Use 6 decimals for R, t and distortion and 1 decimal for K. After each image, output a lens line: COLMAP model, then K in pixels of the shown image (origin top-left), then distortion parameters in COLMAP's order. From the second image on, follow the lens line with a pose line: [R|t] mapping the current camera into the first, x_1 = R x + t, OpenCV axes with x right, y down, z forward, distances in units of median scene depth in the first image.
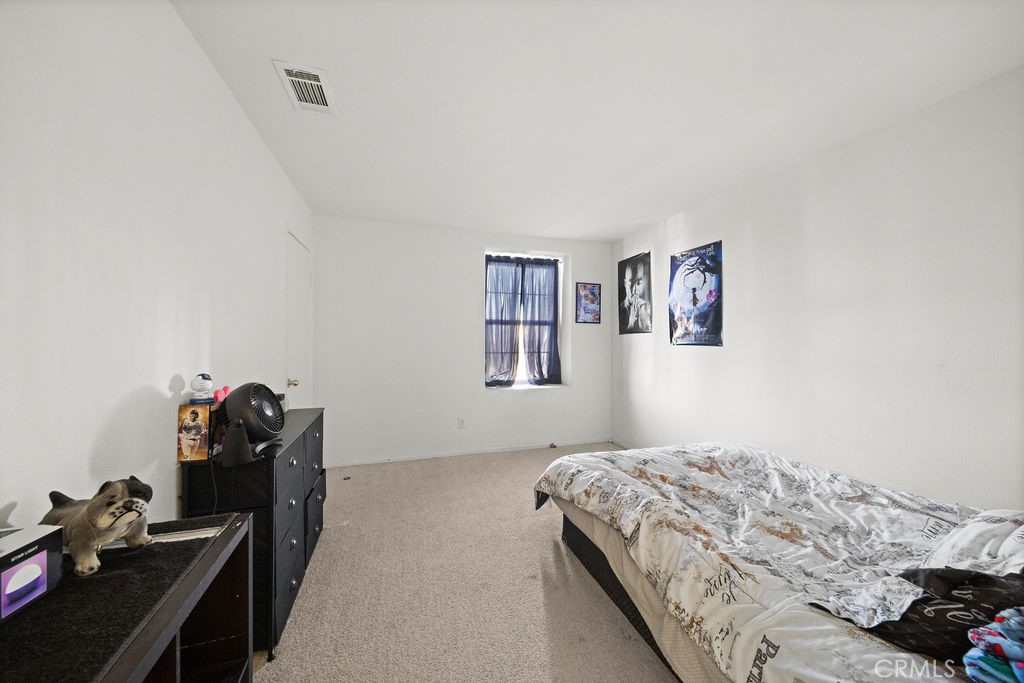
lens RADIAL K [[370.7, 0, 511.8], [0, 370.7, 338.9], [0, 0, 1]] dist [0.000874, 0.000012]
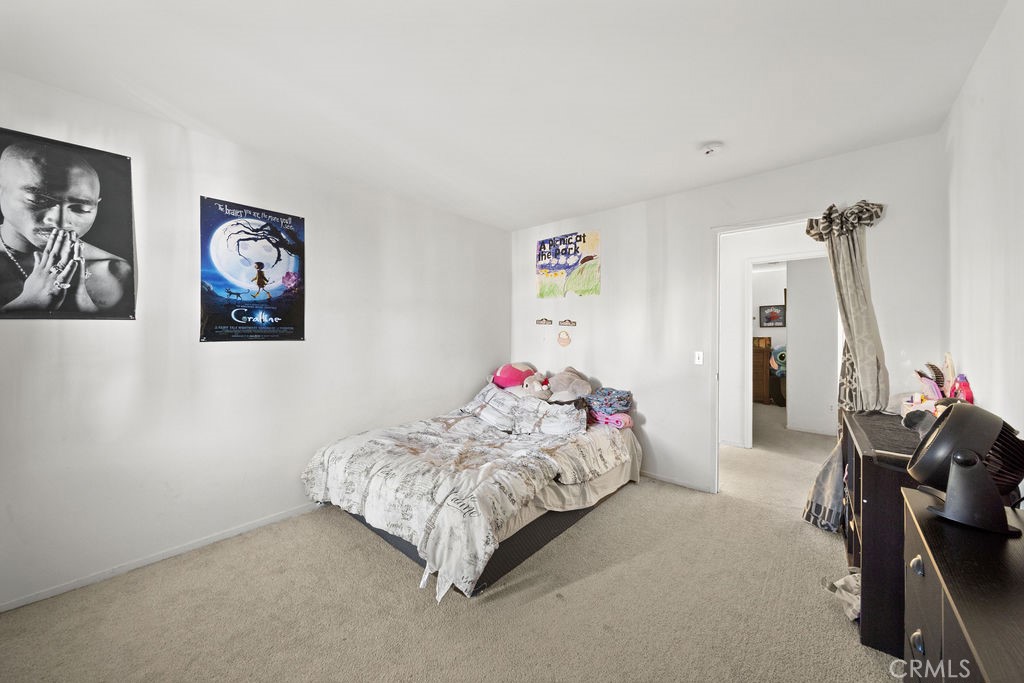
lens RADIAL K [[370.7, 0, 511.0], [0, 370.7, 335.9], [0, 0, 1]] dist [0.000874, 0.000012]
pose [[-0.525184, -0.010532, 0.850924, -0.394921], [-0.001498, 0.999933, 0.011452, -0.001597], [-0.850988, 0.004740, -0.525164, 0.967348]]
